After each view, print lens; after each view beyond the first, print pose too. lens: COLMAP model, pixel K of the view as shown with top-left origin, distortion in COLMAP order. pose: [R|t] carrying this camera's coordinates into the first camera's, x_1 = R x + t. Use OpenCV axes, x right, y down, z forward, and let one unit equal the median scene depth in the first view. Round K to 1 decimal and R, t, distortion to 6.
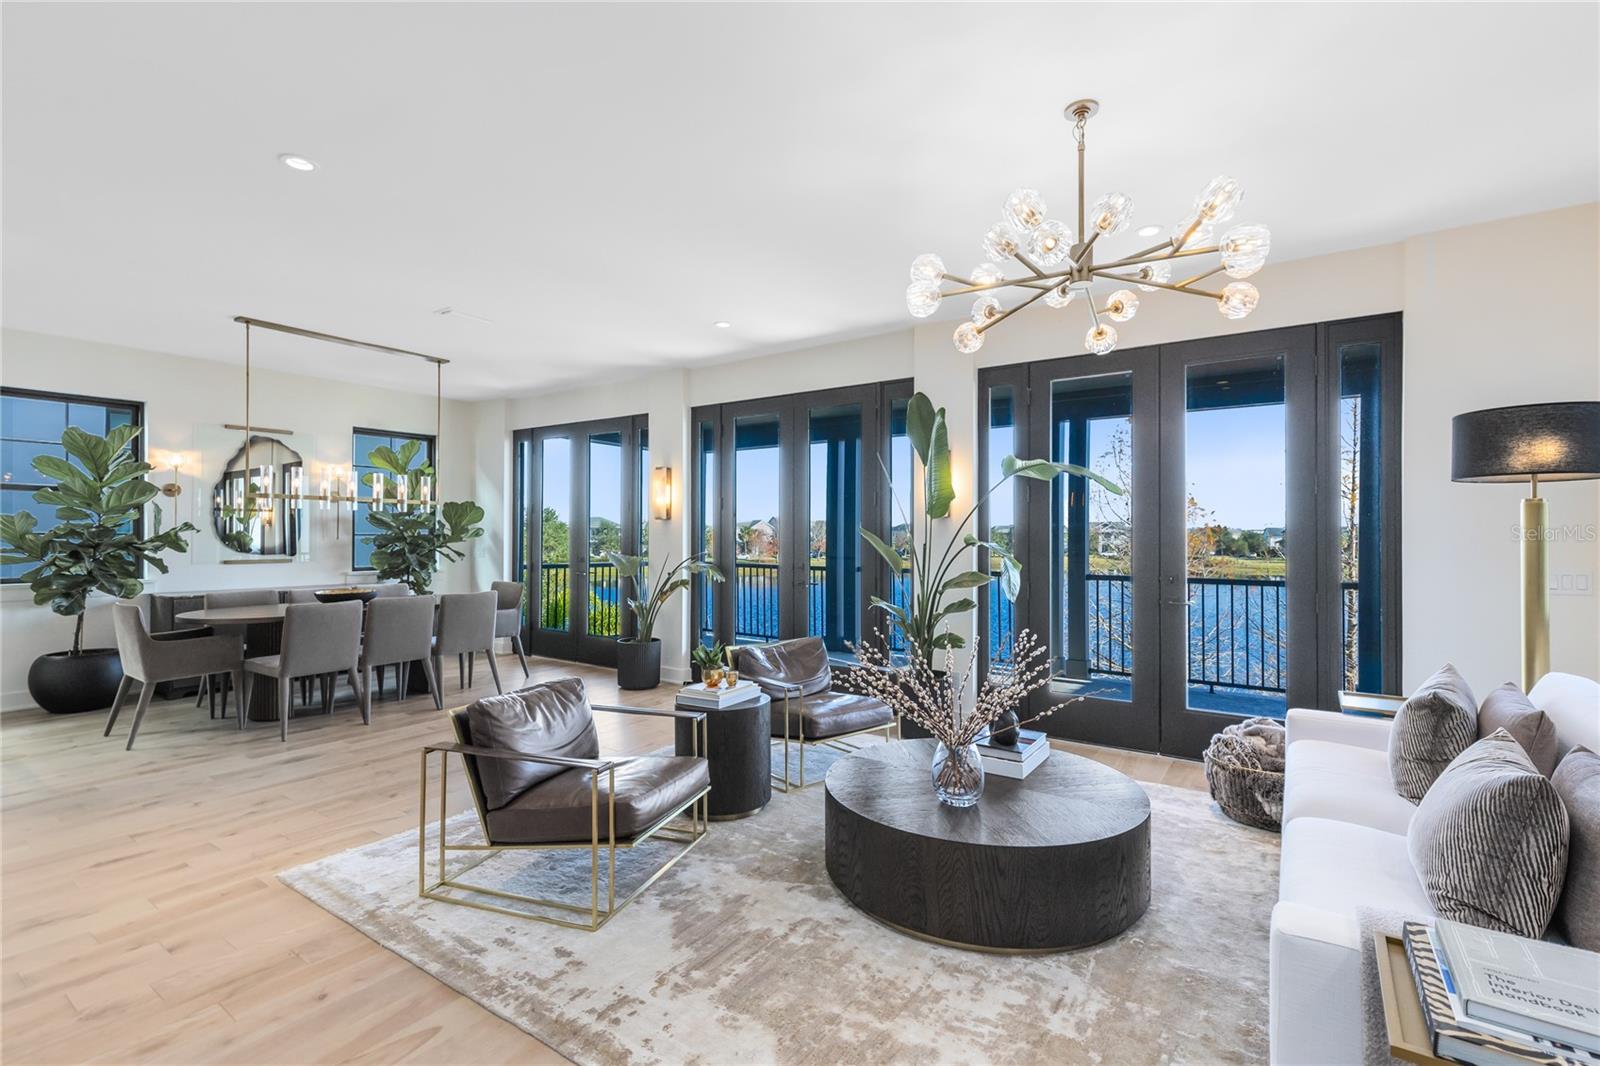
lens RADIAL K [[720.7, 0, 806.8], [0, 720.7, 534.2], [0, 0, 1]] dist [0.000934, -0.000052]
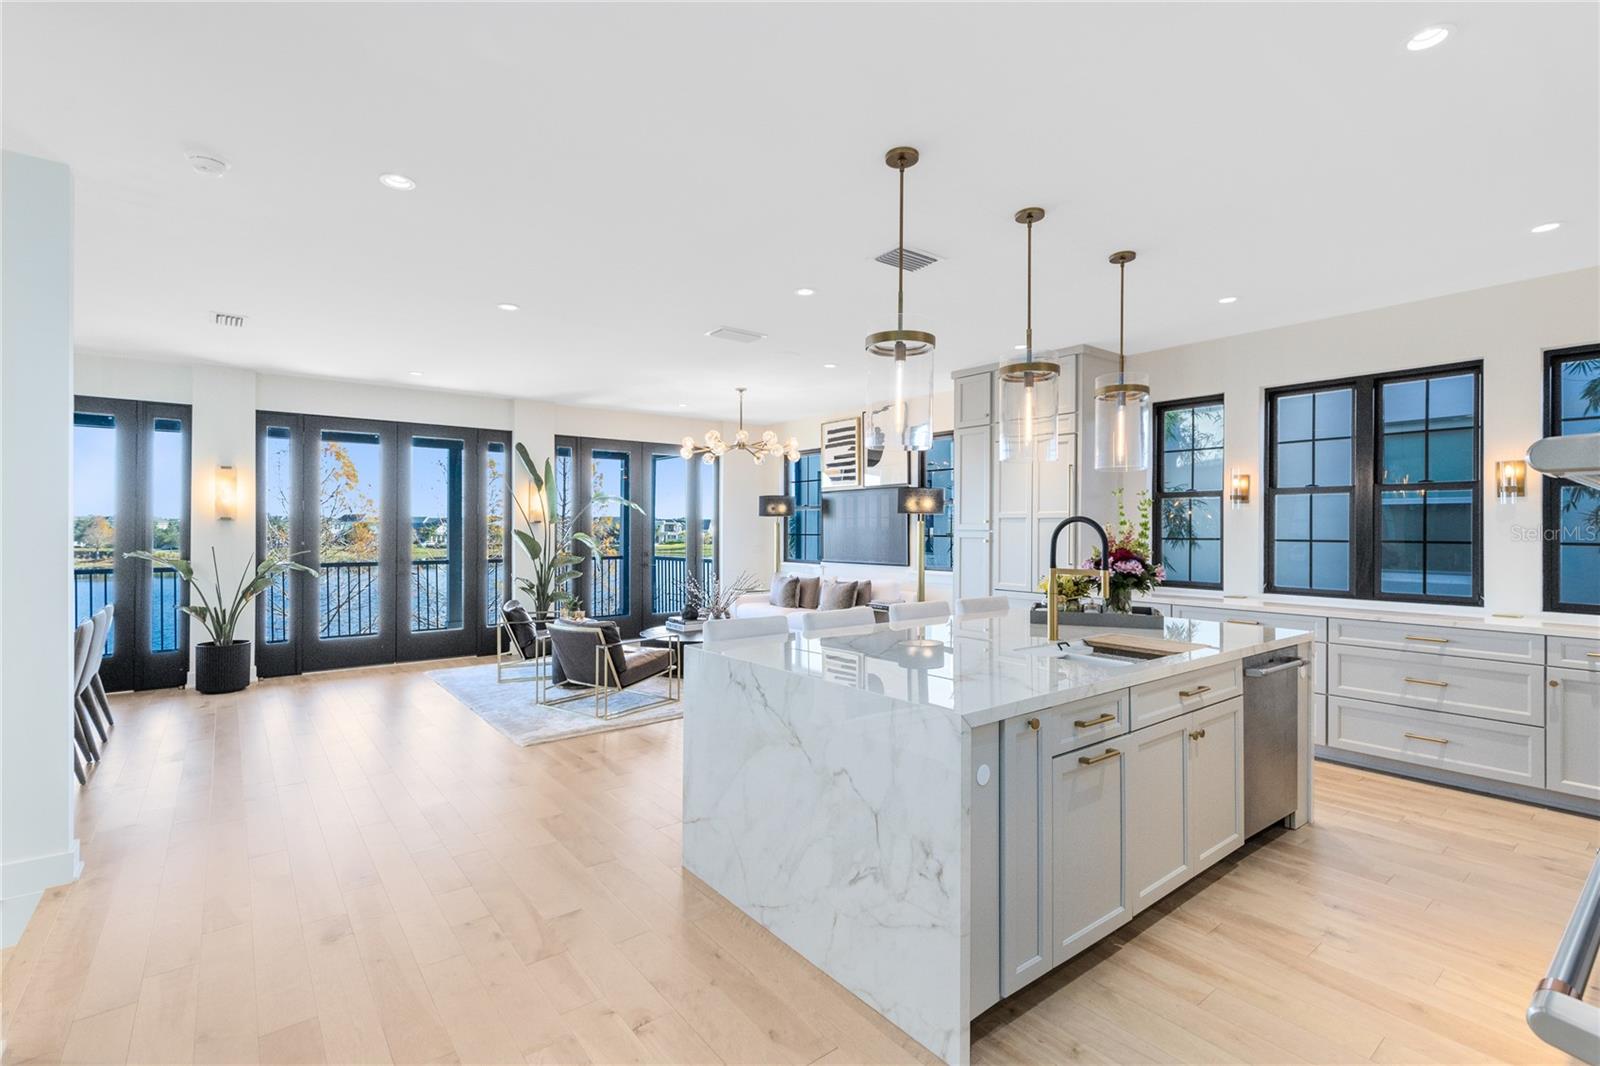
lens RADIAL K [[731.2, 0, 802.6], [0, 731.2, 523.1], [0, 0, 1]] dist [0.003575, 0.000189]
pose [[0.300616, 0.006036, 0.953726, -1.051507], [-0.002518, 0.999982, -0.005535, -0.013700], [-0.953742, -0.000737, 0.300625, -0.051935]]
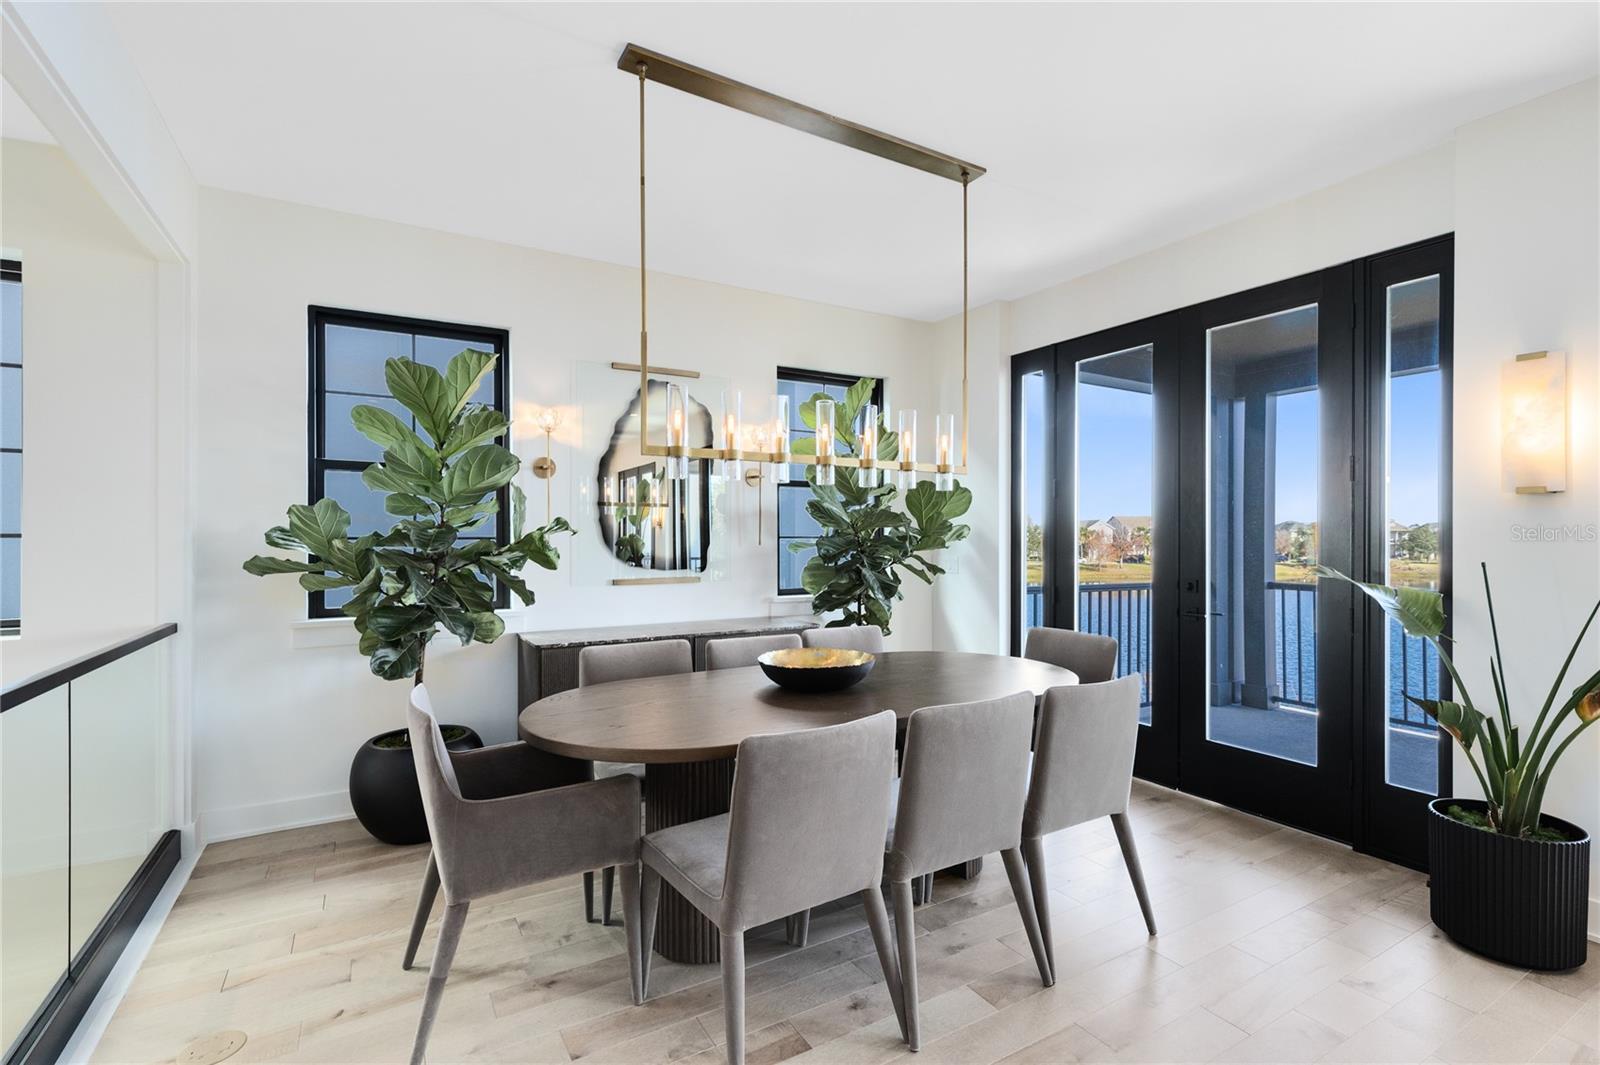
lens RADIAL K [[716.6, 0, 798.6], [0, 716.6, 541.5], [0, 0, 1]] dist [0.000352, 0.000028]
pose [[0.905336, -0.002951, -0.424686, -0.450162], [0.005990, 0.999965, 0.005821, 0.000821], [0.424654, -0.007814, 0.905322, 0.572760]]
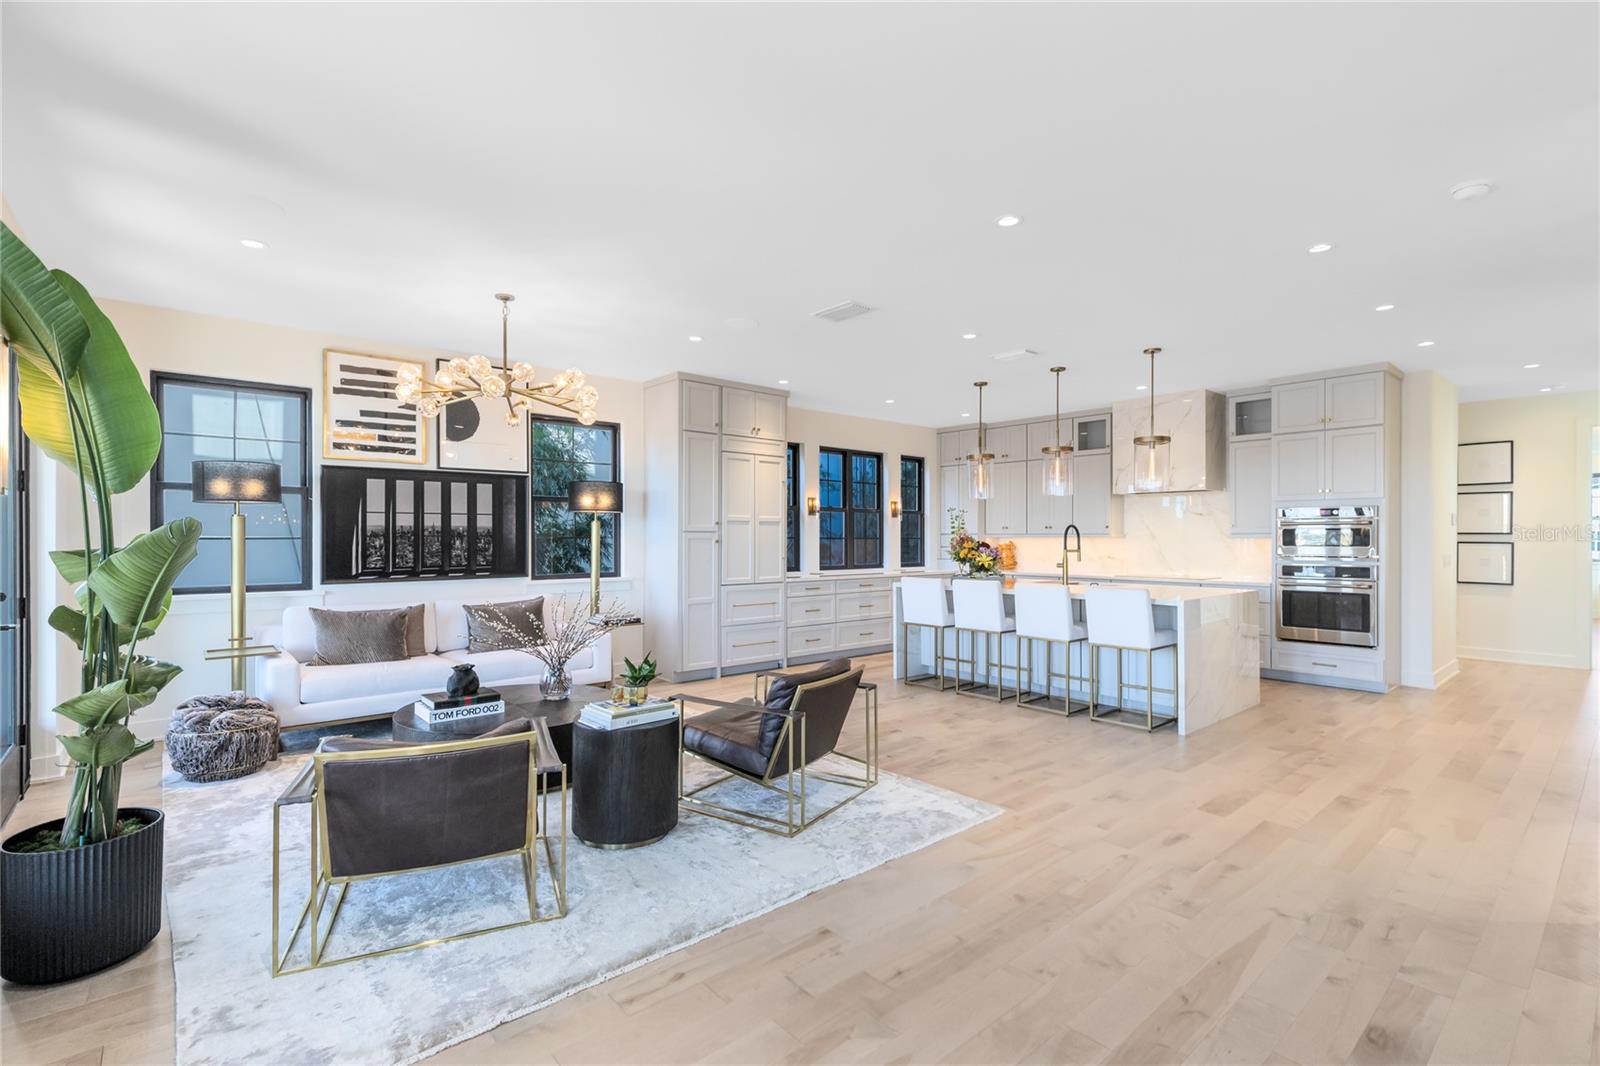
lens RADIAL K [[732.1, 0, 806.5], [0, 732.1, 534.5], [0, 0, 1]] dist [0.004103, 0.000107]
pose [[-0.968741, -0.001921, 0.248068, -0.353091], [-0.003389, 0.999979, -0.005491, 0.001424], [-0.248052, -0.006160, -0.968727, 1.139264]]
